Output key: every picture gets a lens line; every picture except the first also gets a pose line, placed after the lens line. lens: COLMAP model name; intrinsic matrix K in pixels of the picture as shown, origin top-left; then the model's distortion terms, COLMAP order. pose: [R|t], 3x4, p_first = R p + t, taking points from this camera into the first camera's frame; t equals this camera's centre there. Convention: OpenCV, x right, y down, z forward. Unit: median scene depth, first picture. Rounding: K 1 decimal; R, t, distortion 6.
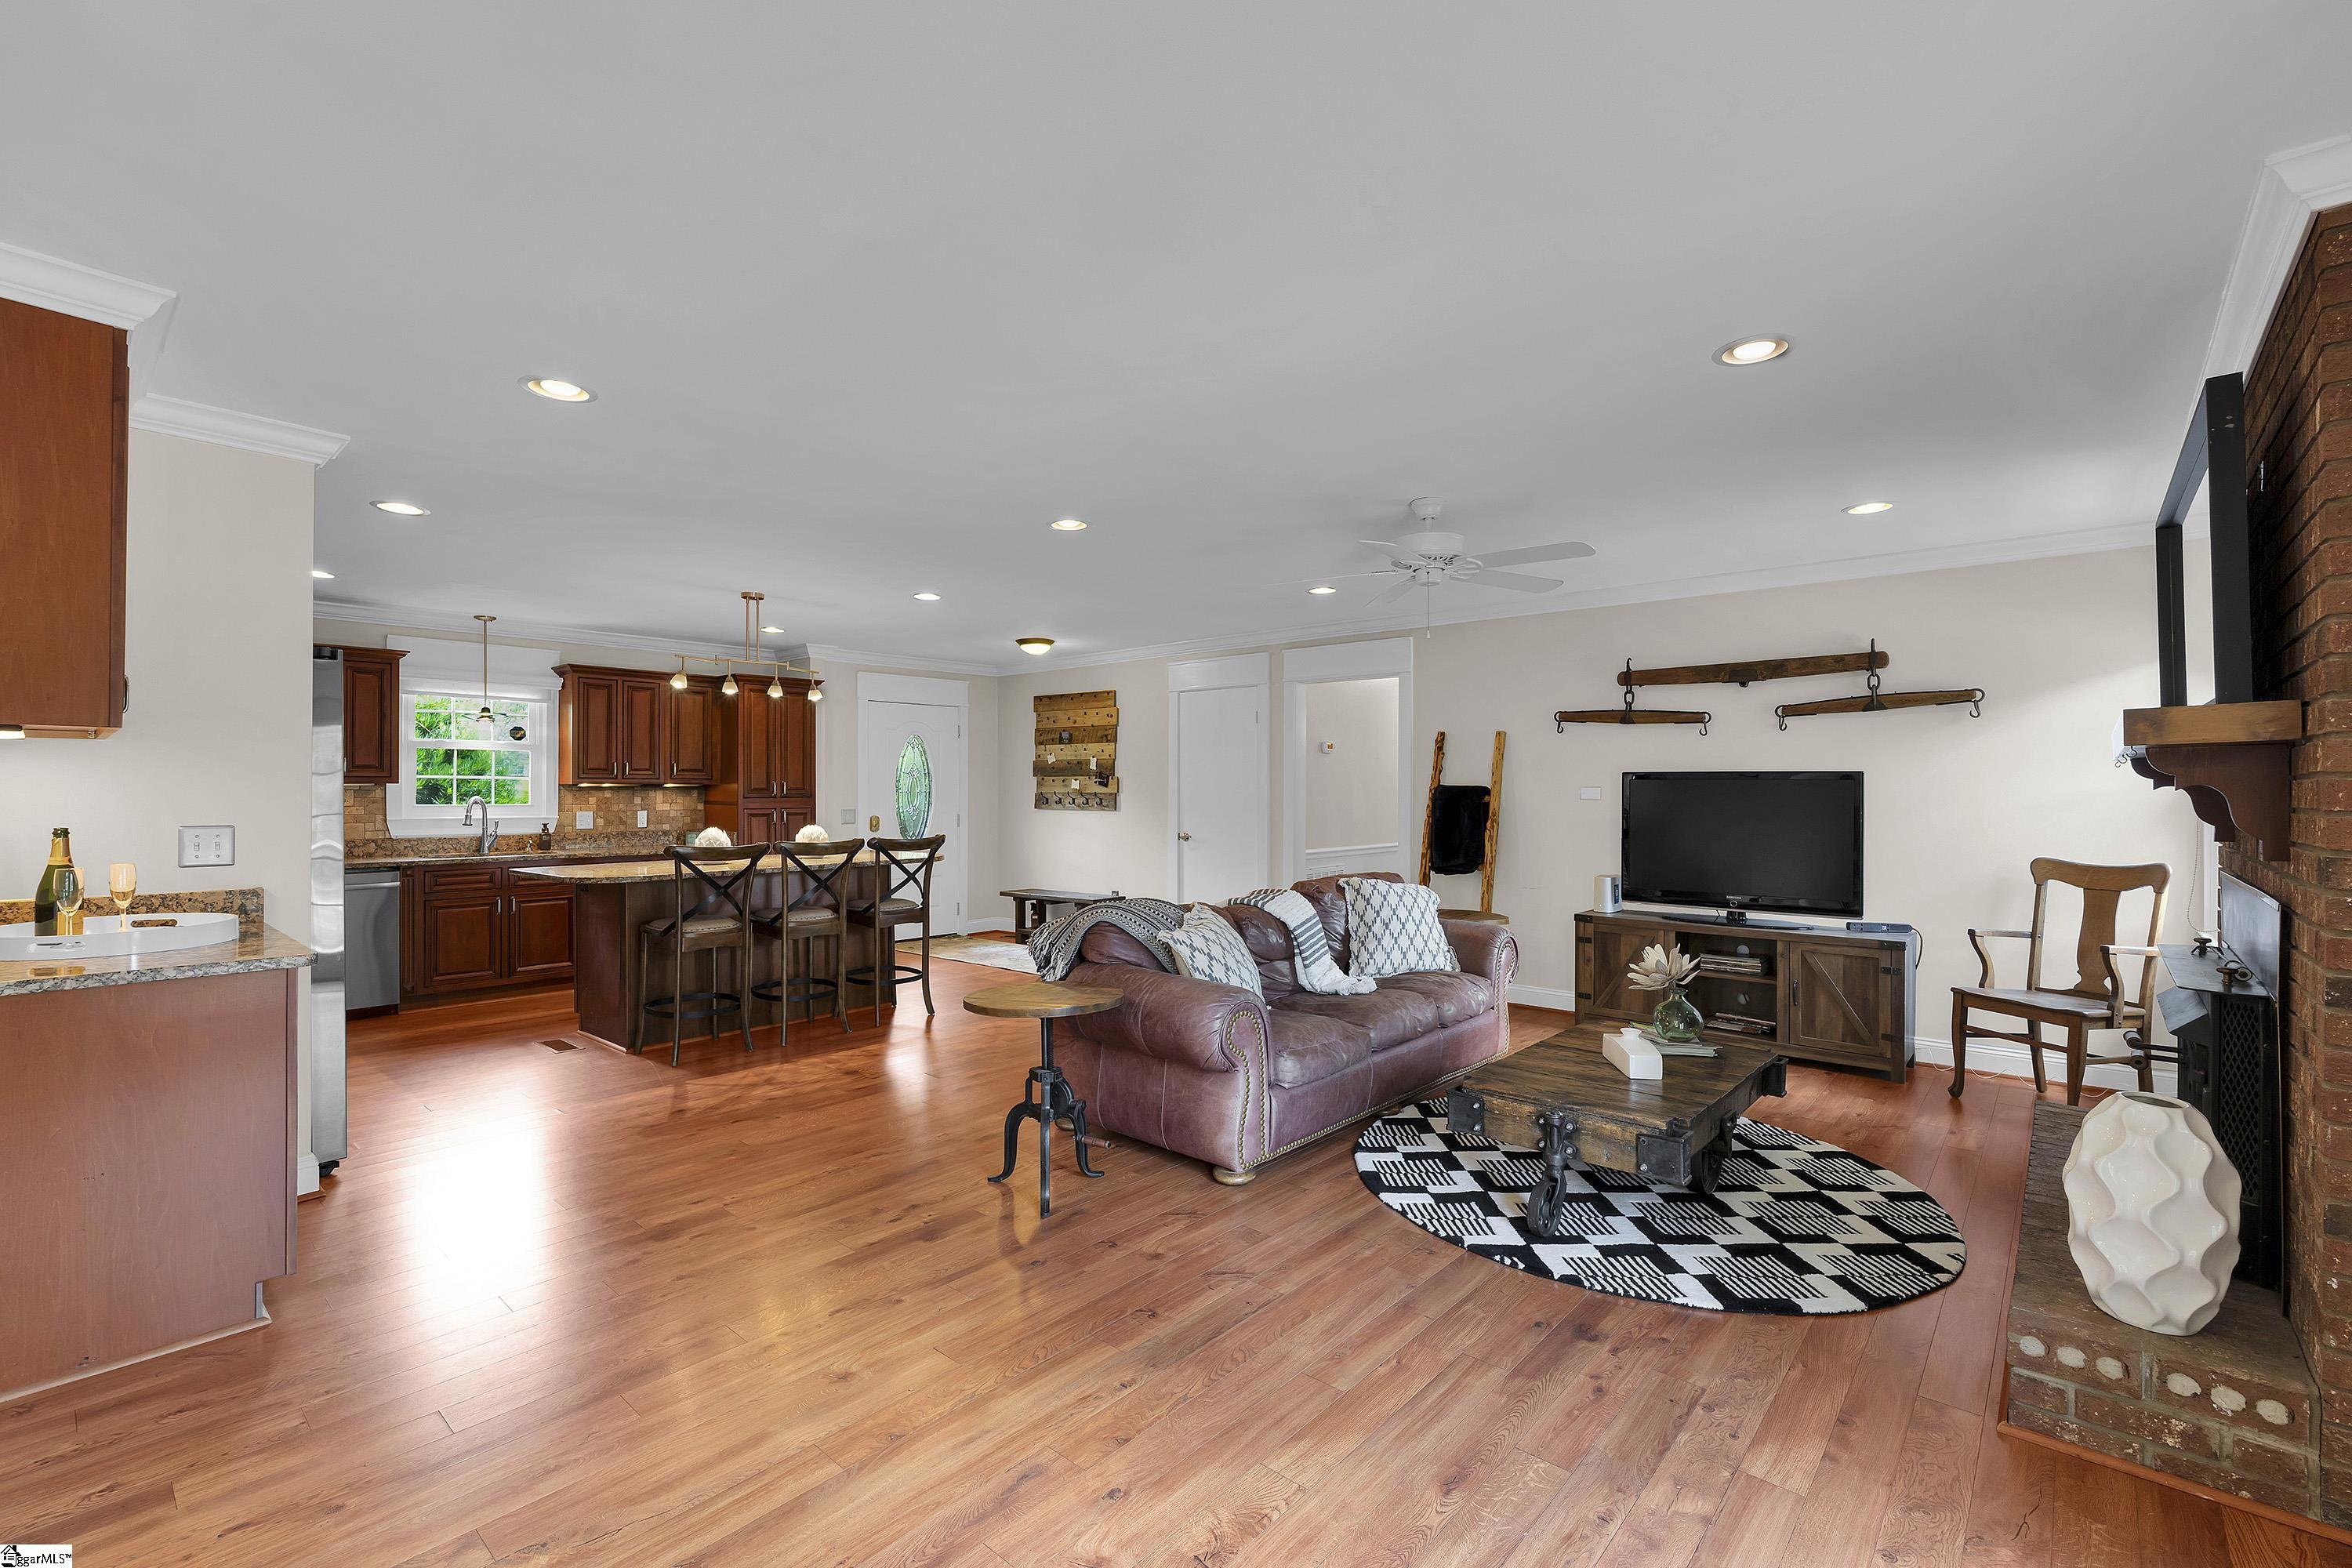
lens RADIAL K [[1039.6, 0, 1164.1], [0, 1039.6, 779.7], [0, 0, 1]] dist [-0.006125, 0.002439]
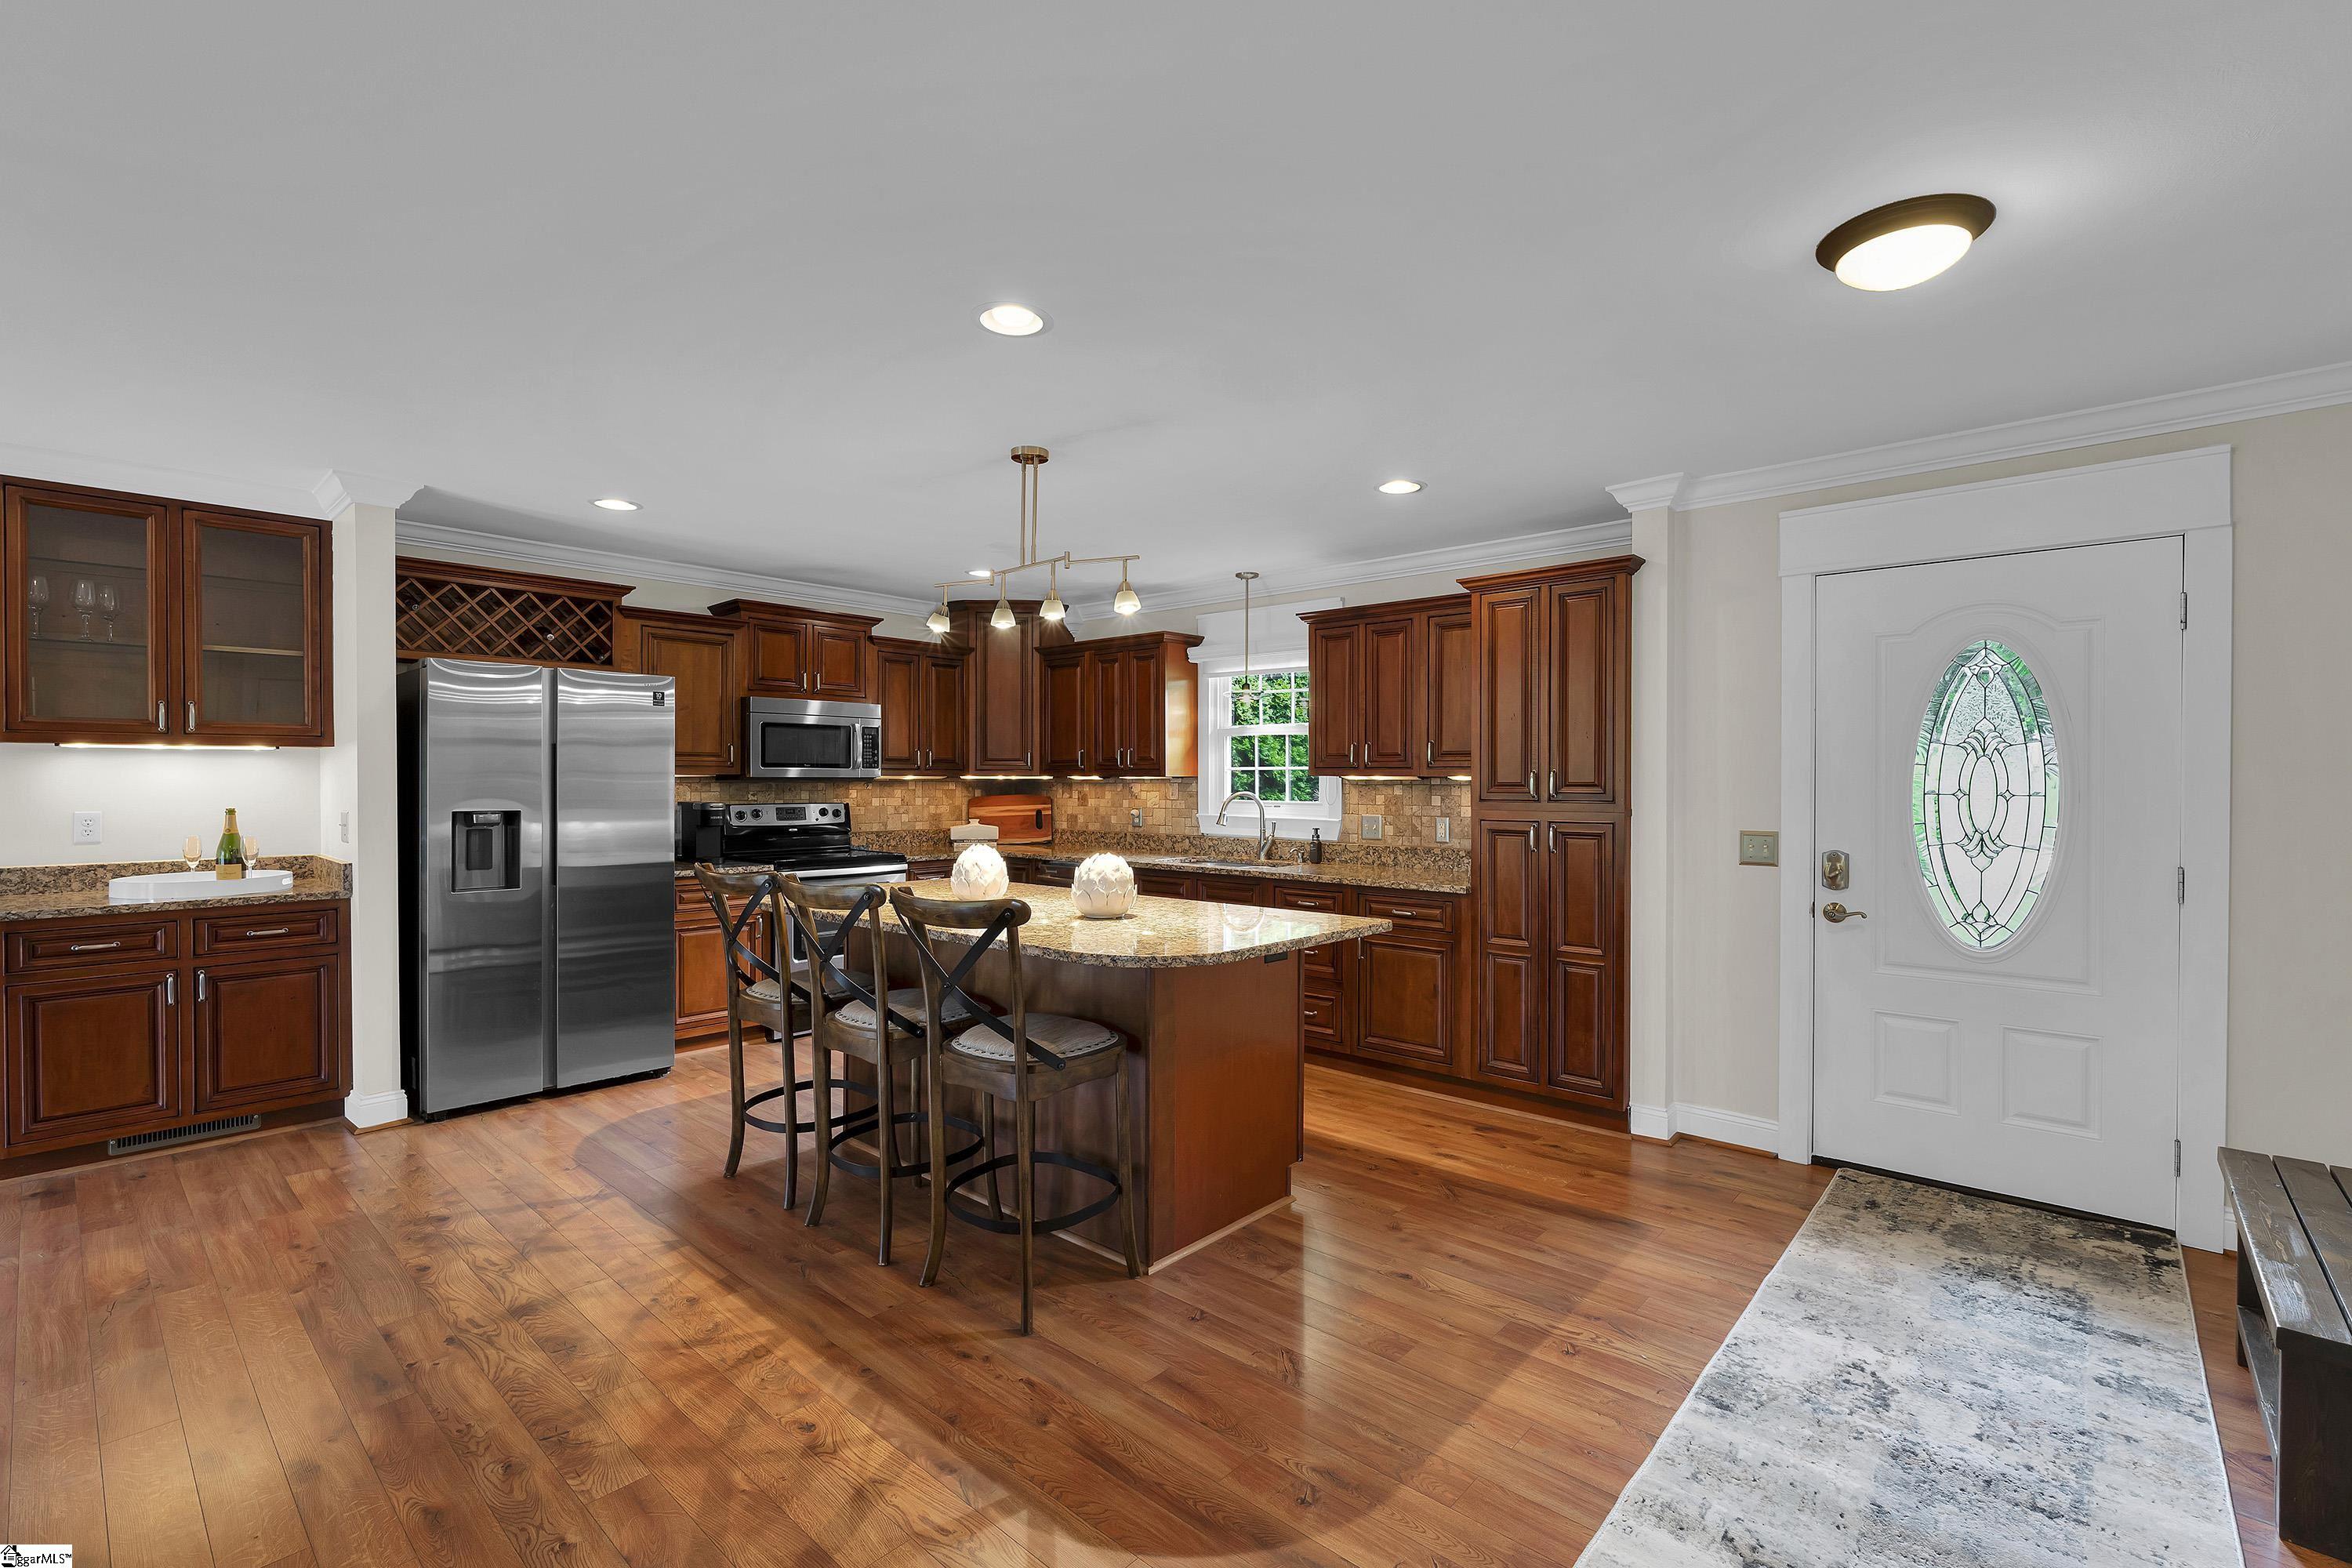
lens RADIAL K [[1039.6, 0, 1179.9], [0, 1039.6, 781.9], [0, 0, 1]] dist [-0.006125, 0.002439]
pose [[0.001215, 0.001862, -0.999998, 0.211154], [0.007205, 0.999972, 0.001871, 0.008074], [0.999973, -0.007208, 0.001202, 1.200657]]
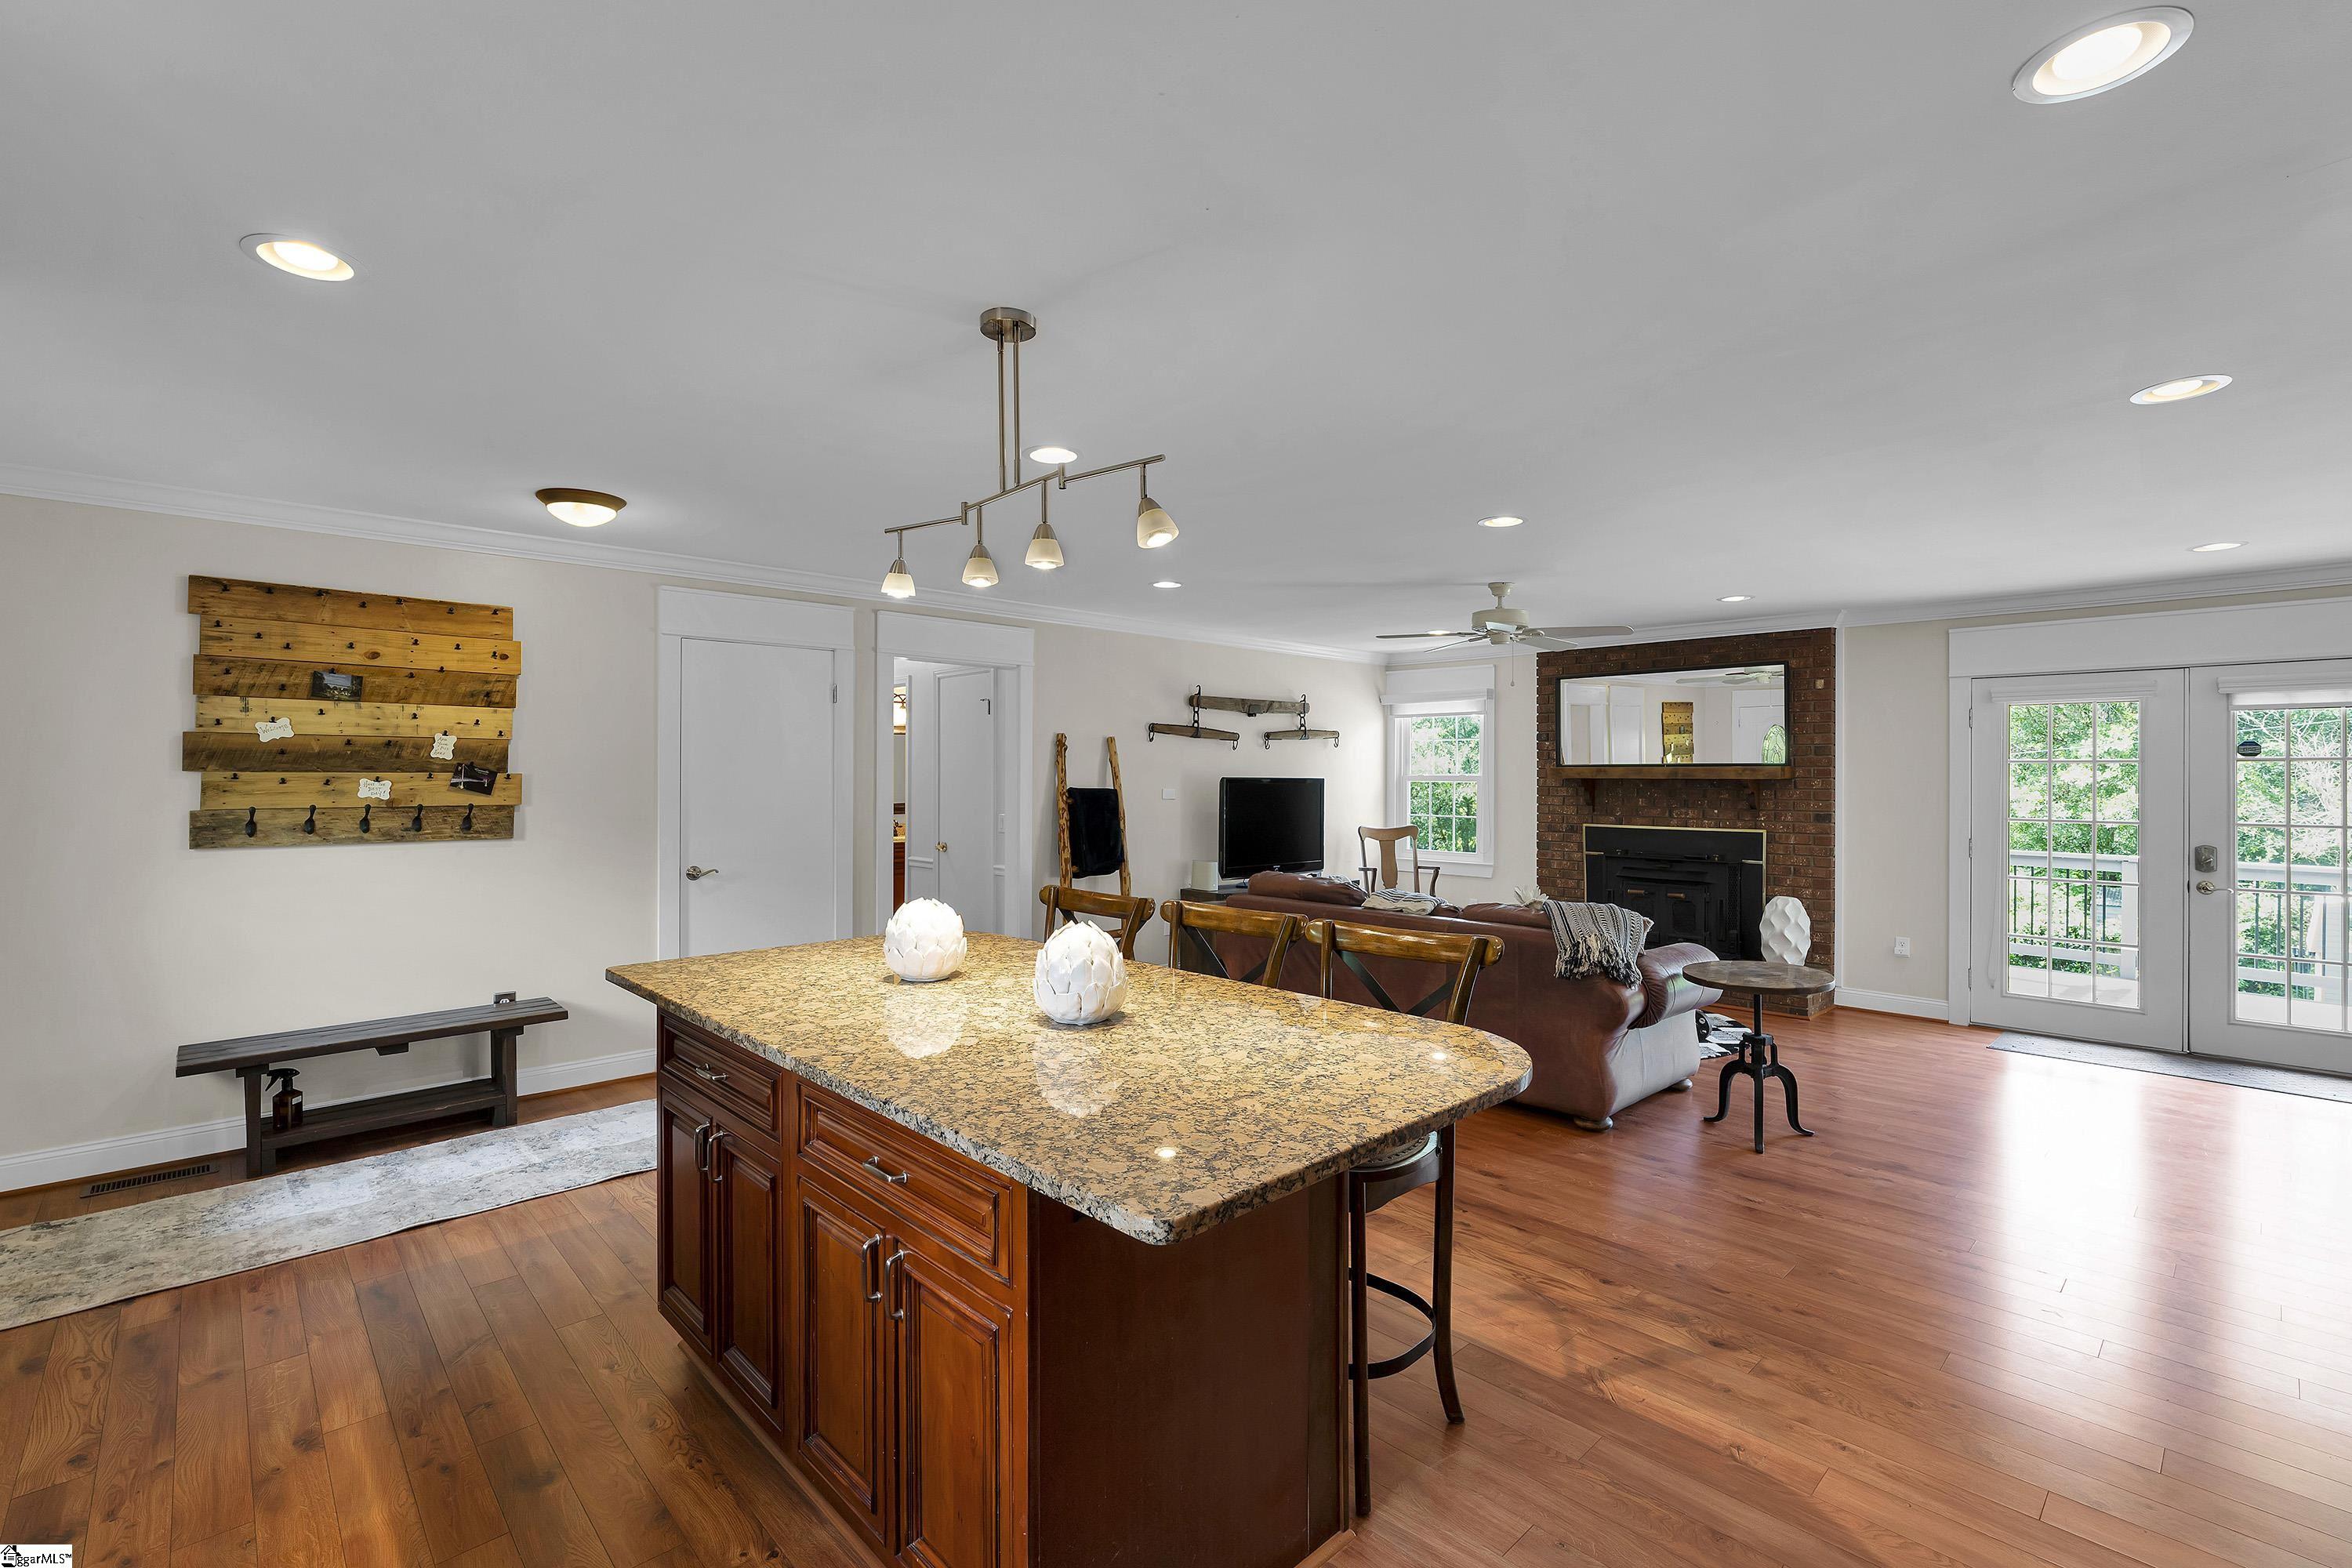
lens RADIAL K [[1039.6, 0, 1190.0], [0, 1039.6, 774.3], [0, 0, 1]] dist [-0.006125, 0.002439]
pose [[0.075982, 0.001129, 0.997109, -0.867169], [-0.011410, 0.999935, -0.000263, -0.010651], [-0.997044, -0.011357, 0.075990, 0.997585]]
